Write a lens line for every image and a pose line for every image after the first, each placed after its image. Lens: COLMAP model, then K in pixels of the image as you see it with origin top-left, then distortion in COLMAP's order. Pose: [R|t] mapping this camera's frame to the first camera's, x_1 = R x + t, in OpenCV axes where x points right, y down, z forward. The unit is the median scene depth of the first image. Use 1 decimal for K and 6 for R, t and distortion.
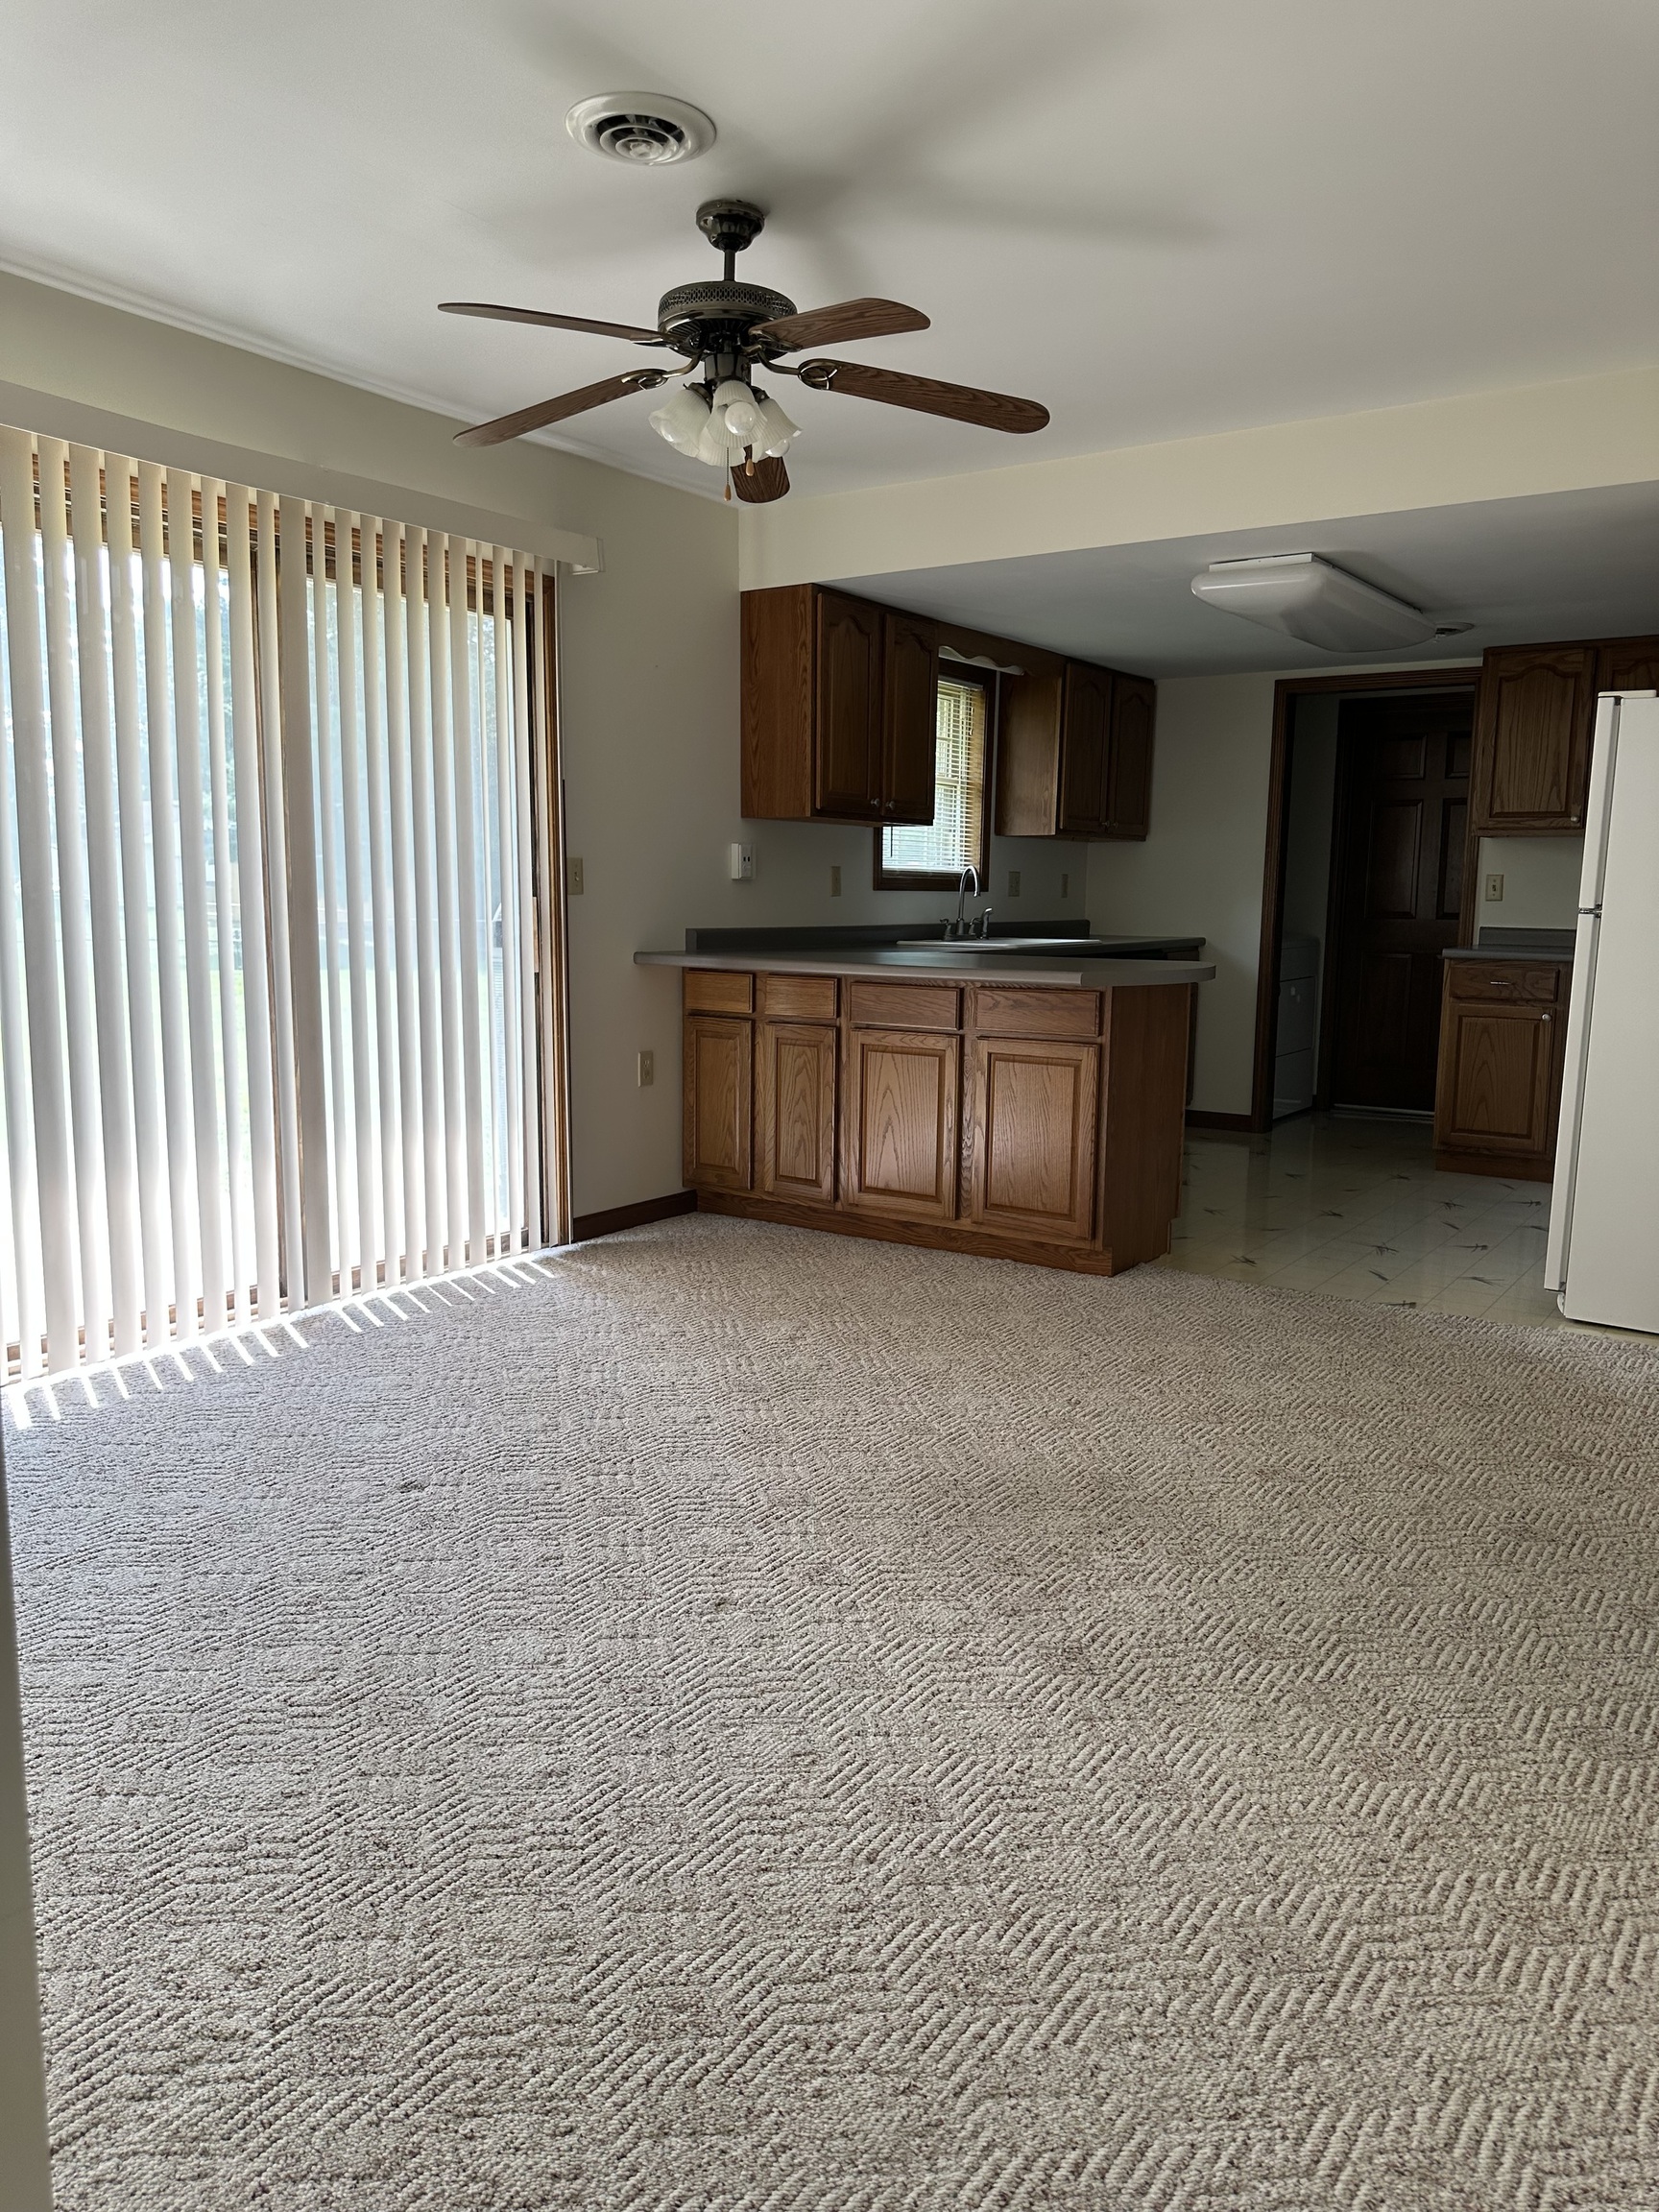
lens RADIAL K [[1559.0, 0, 829.5], [0, 1559.0, 1106.0], [0, 0, 1]] dist [0.100549, -0.162983]
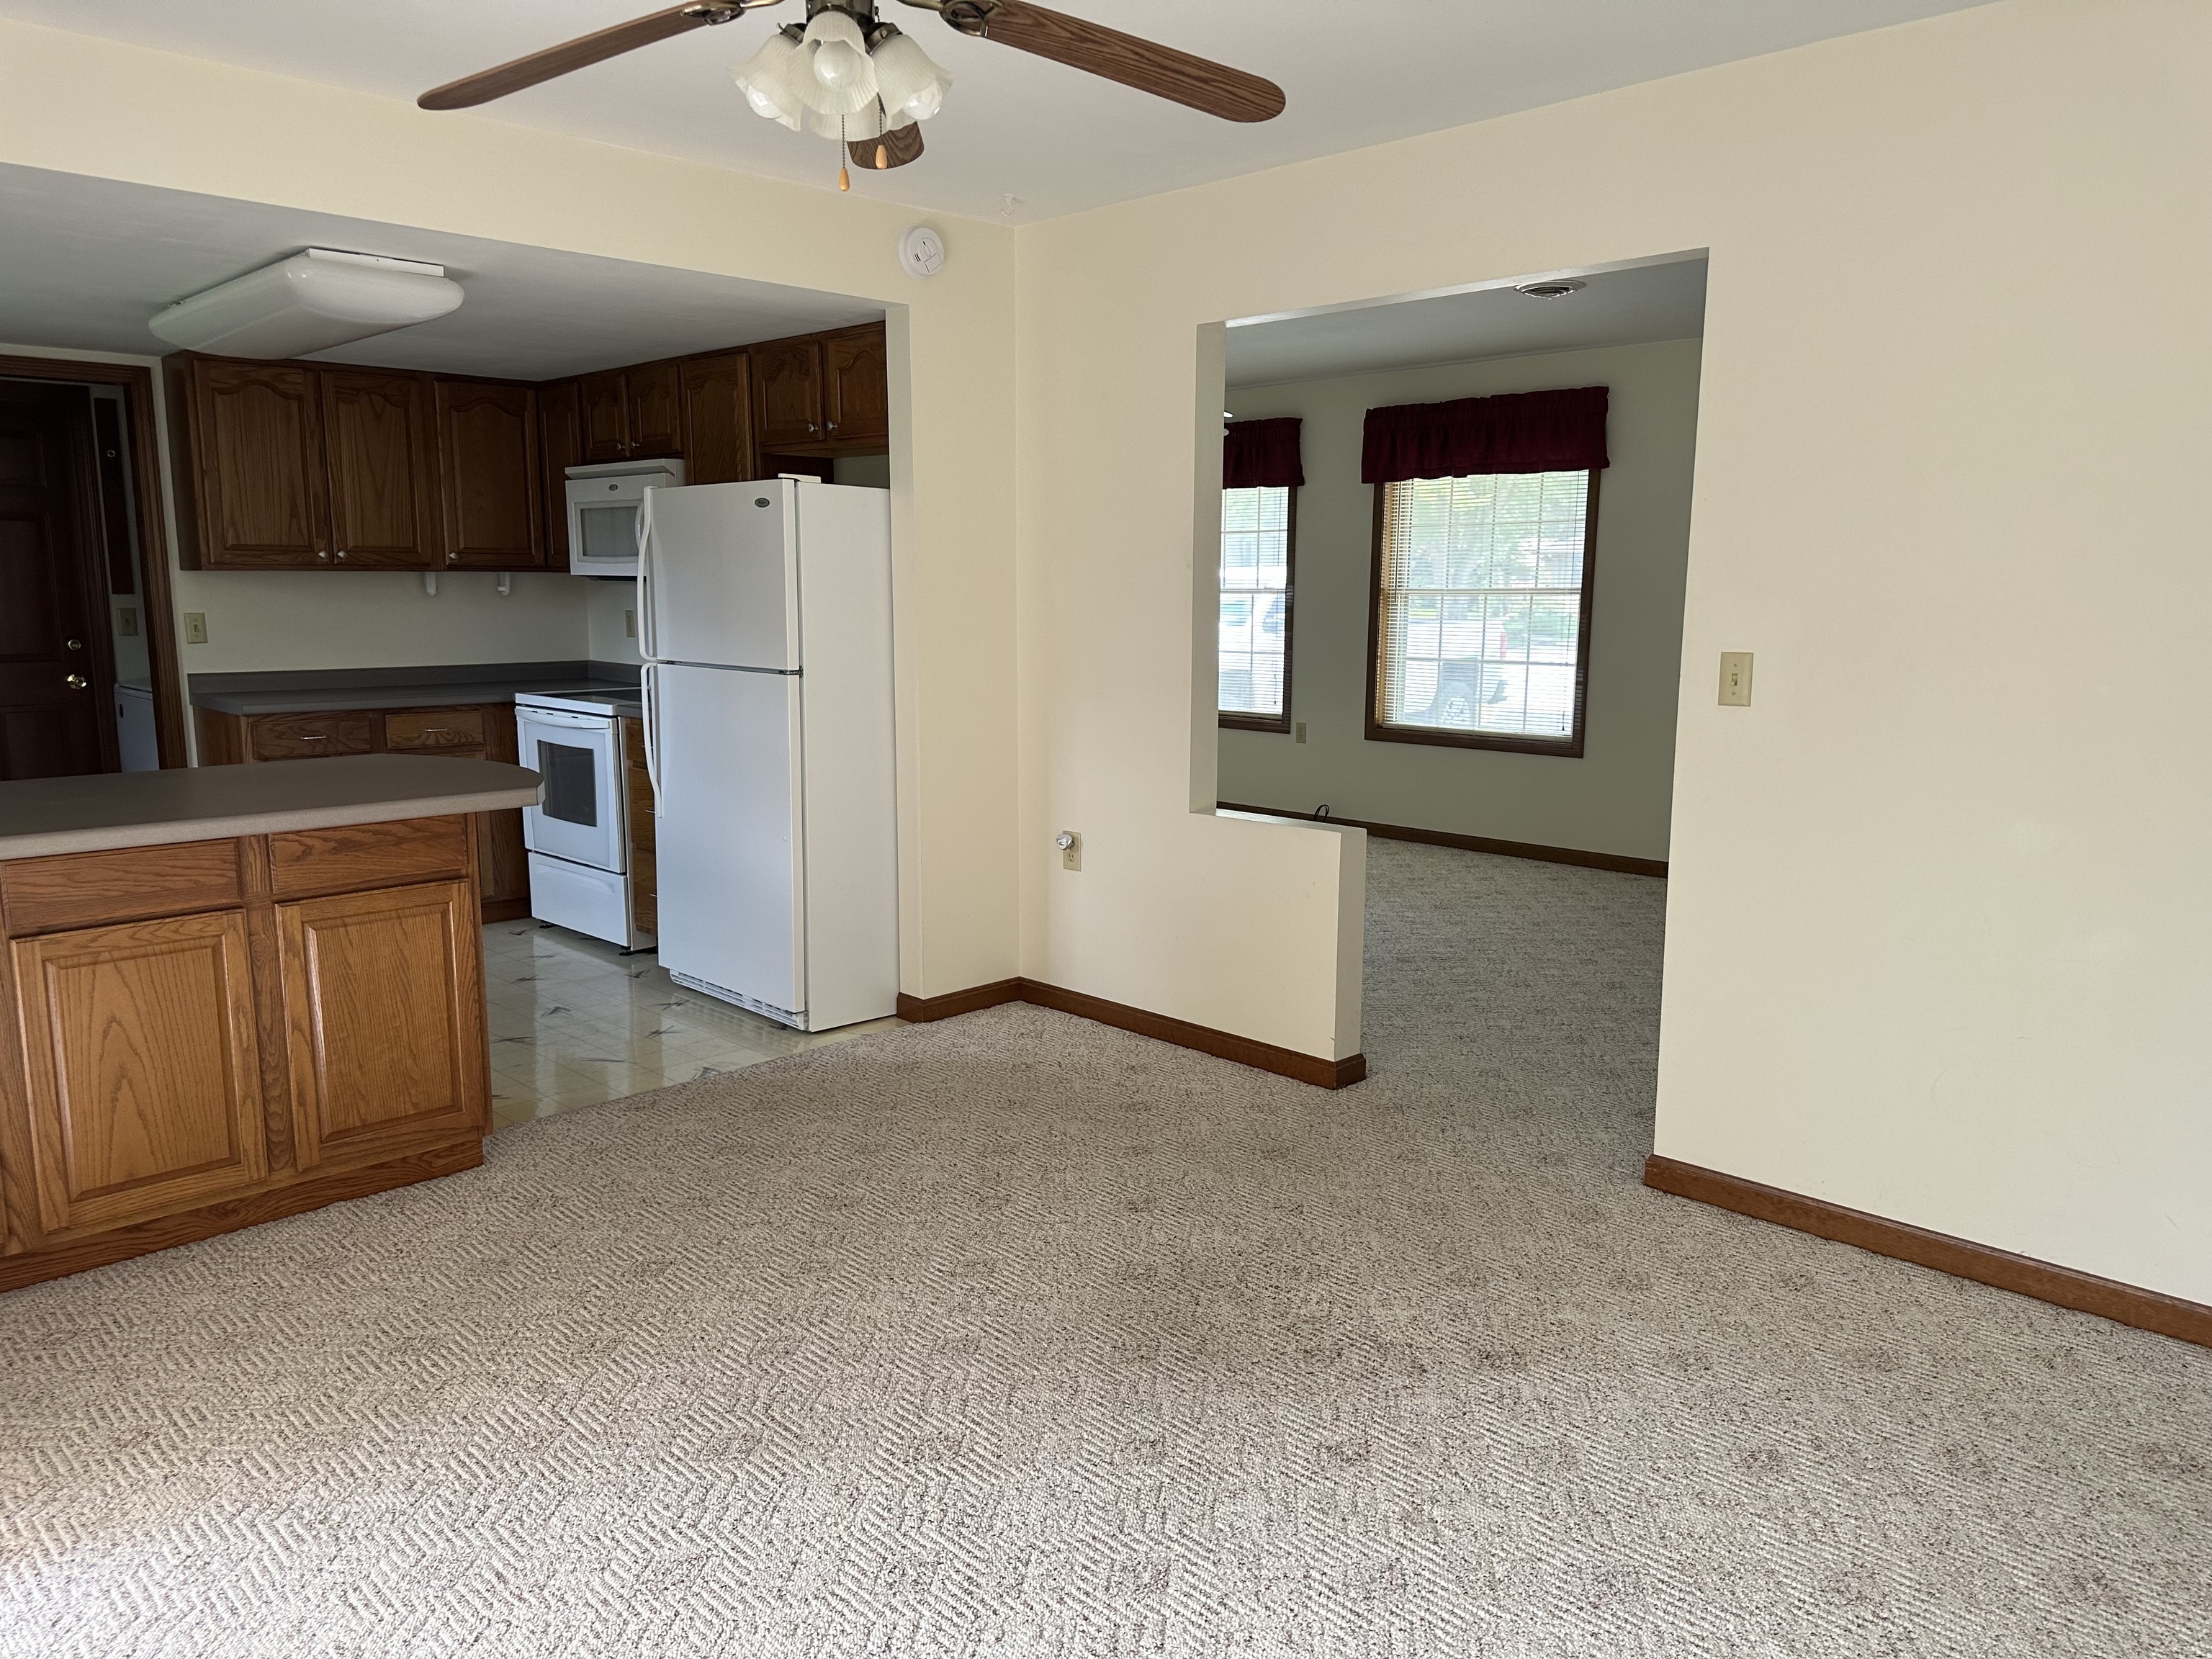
lens RADIAL K [[1559.0, 0, 1106.0], [0, 1559.0, 829.5], [0, 0, 1]] dist [0.100549, -0.162983]
pose [[0.188720, -0.169084, 0.967365, -0.493582], [0.137369, 0.979926, 0.144481, -0.125340], [-0.972376, 0.105620, 0.208159, 0.502168]]
